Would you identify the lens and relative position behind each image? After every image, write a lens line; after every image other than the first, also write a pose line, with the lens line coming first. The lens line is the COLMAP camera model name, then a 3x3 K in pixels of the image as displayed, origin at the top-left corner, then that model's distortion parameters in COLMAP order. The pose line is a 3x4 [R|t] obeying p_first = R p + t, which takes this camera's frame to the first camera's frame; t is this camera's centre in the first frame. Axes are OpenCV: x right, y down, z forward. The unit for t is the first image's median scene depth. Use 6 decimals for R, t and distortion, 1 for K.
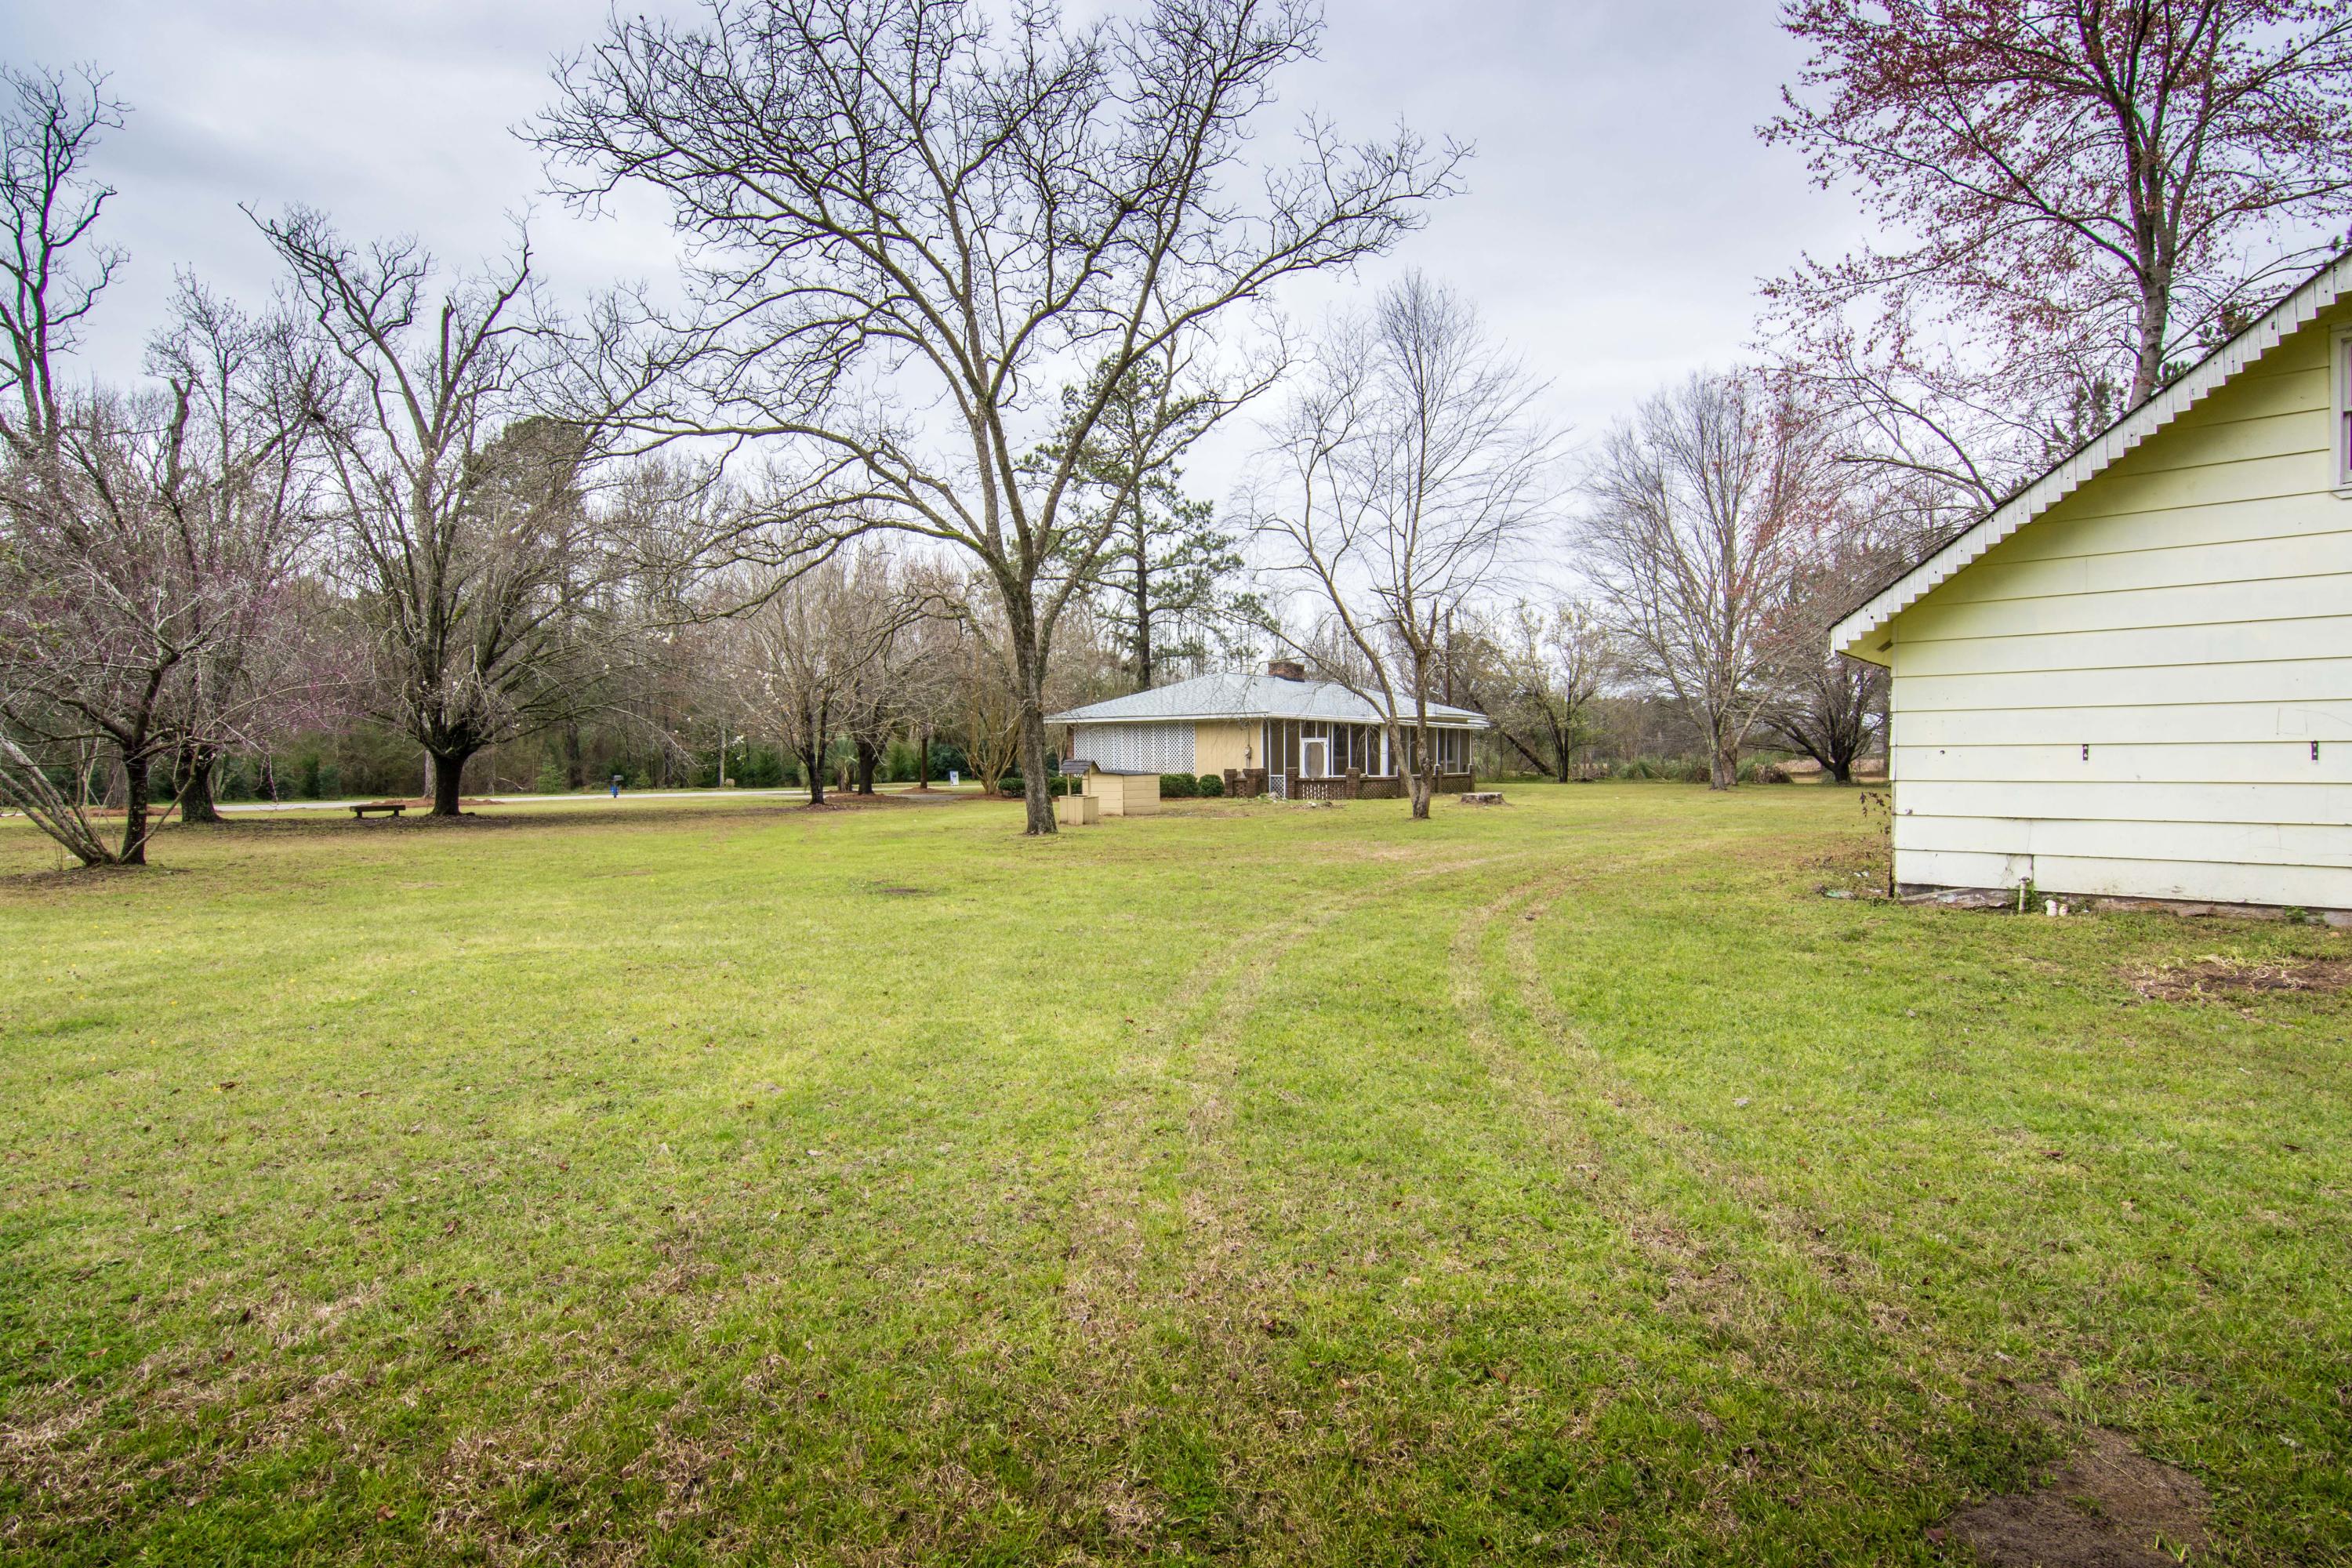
lens RADIAL K [[1104.5, 0, 1178.1], [0, 1104.5, 776.1], [0, 0, 1]] dist [0.000004, 0.000011]
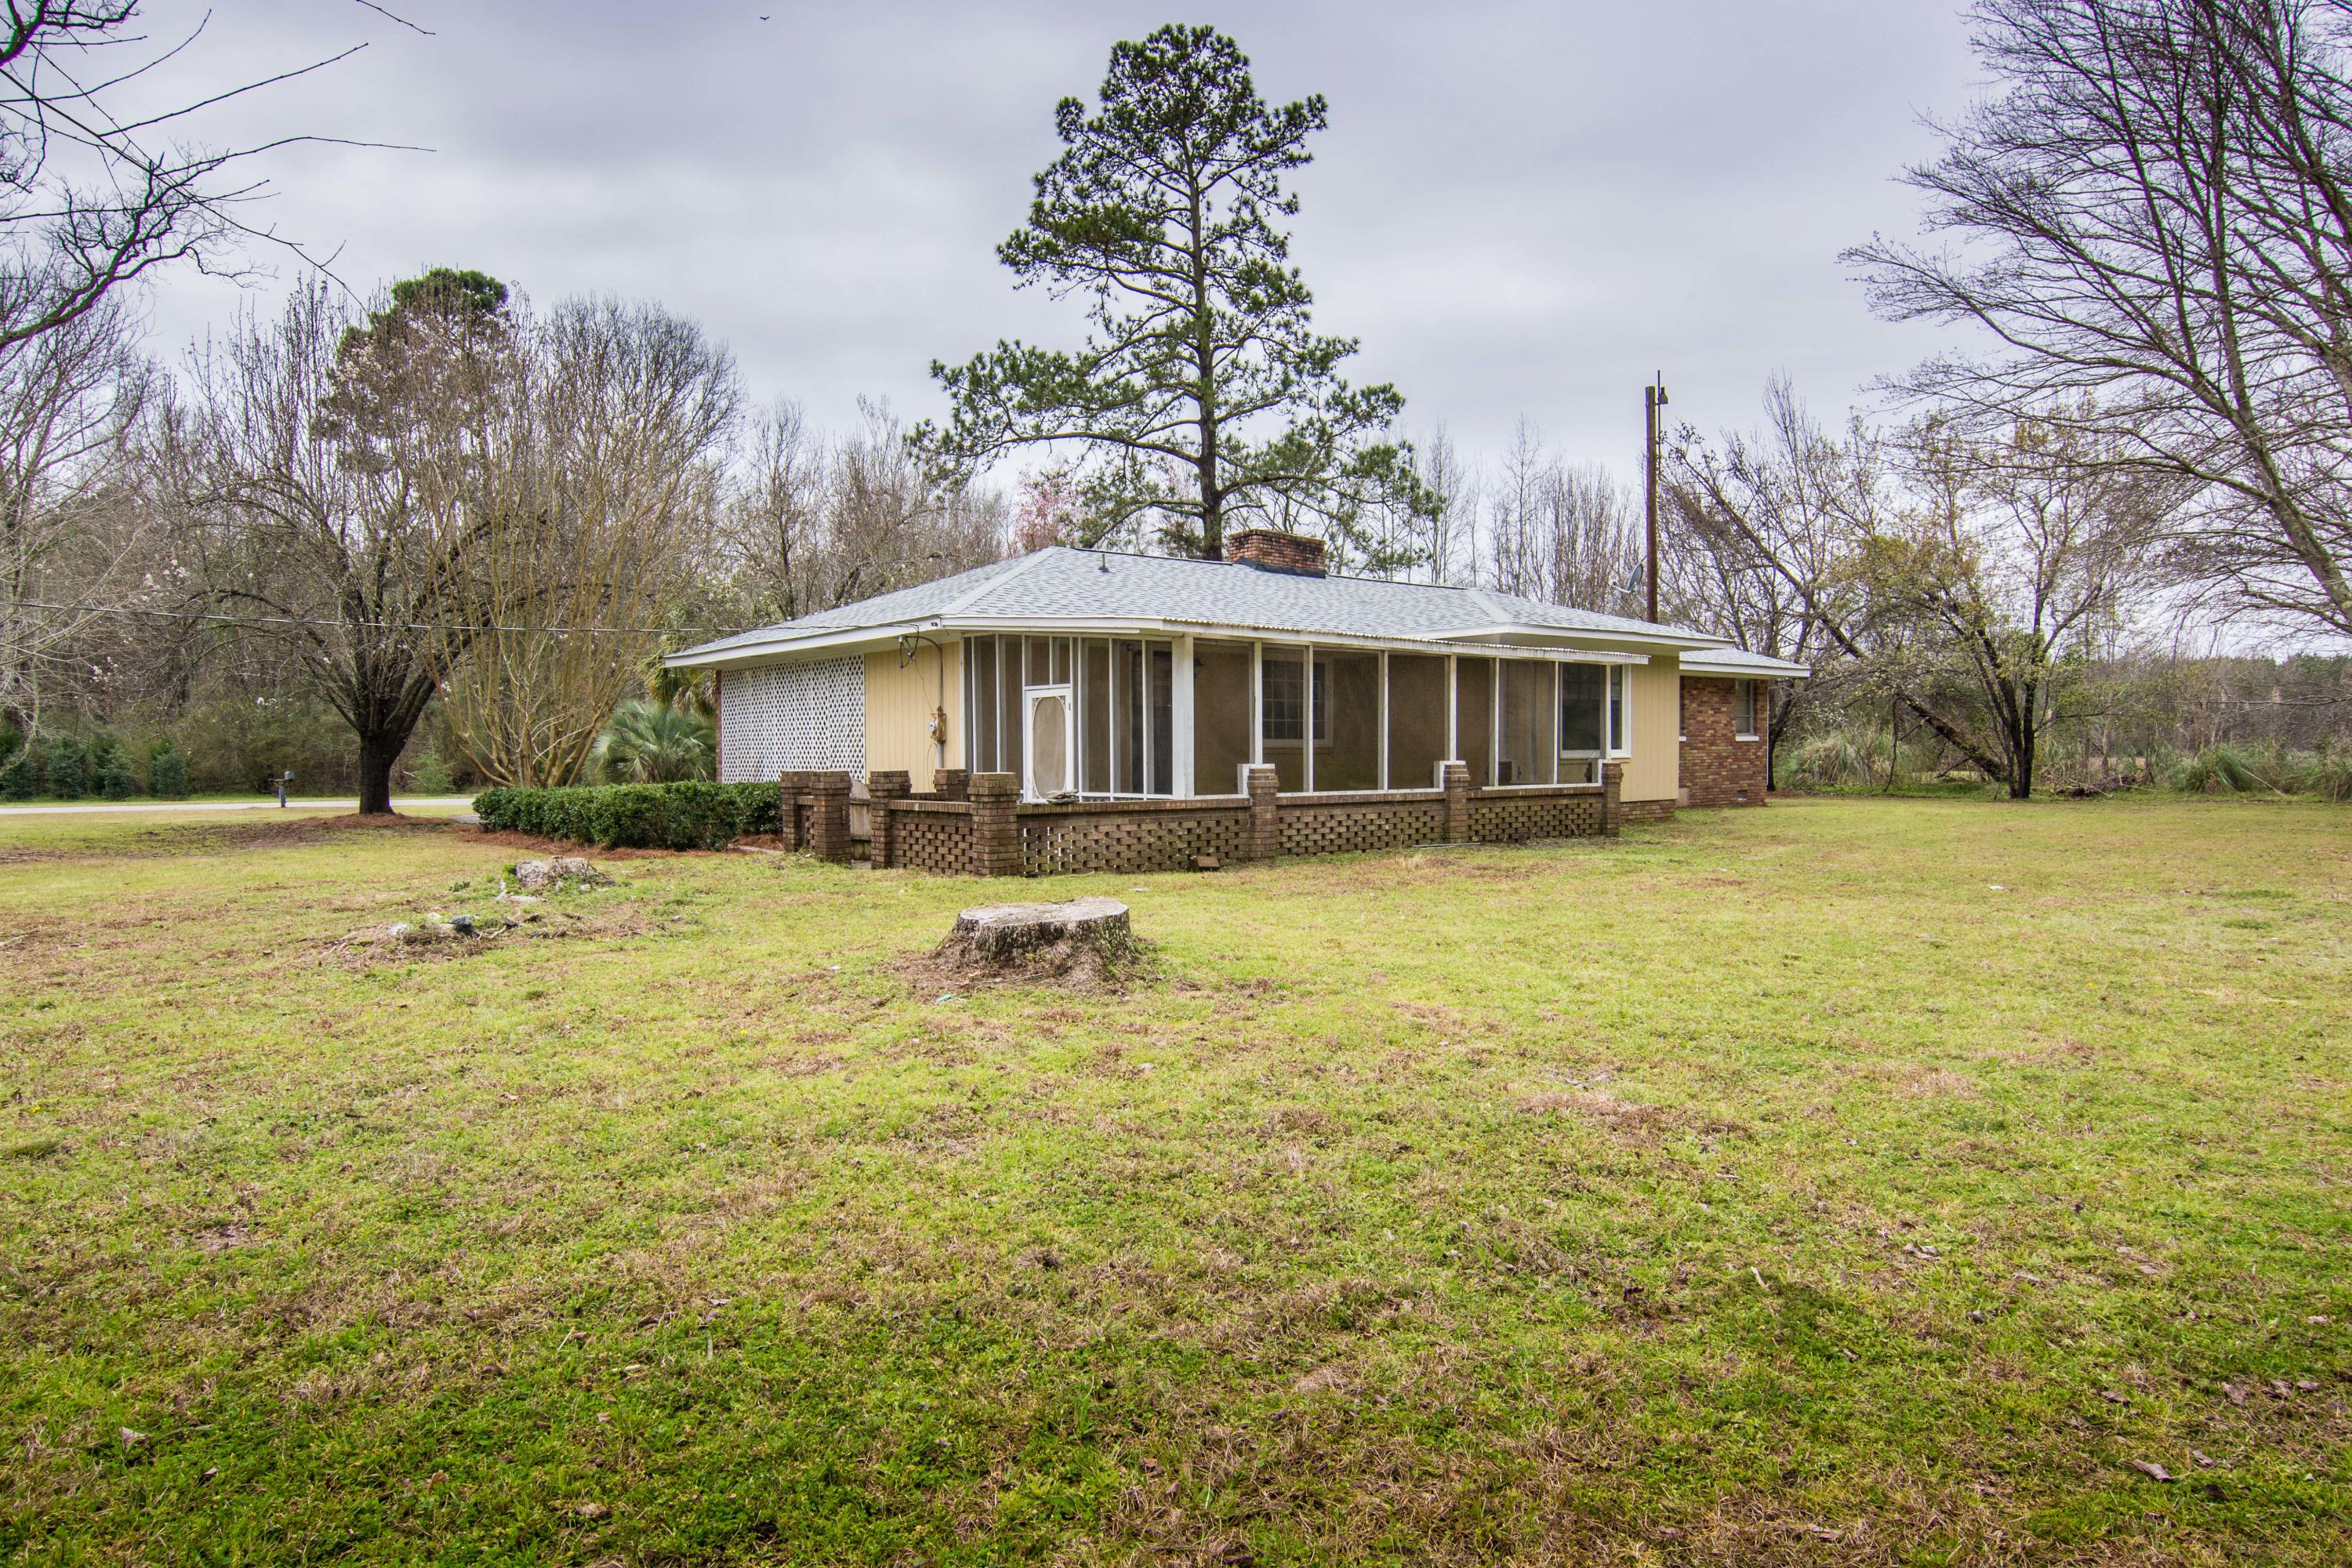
lens RADIAL K [[1364.5, 0, 1171.3], [0, 1364.5, 775.1], [0, 0, 1]] dist [-0.019636, -0.000123]
pose [[0.958563, 0.006603, -0.284803, 0.239548], [-0.005507, 0.999974, 0.004649, -0.006831], [0.284826, -0.002888, 0.958575, 0.508836]]
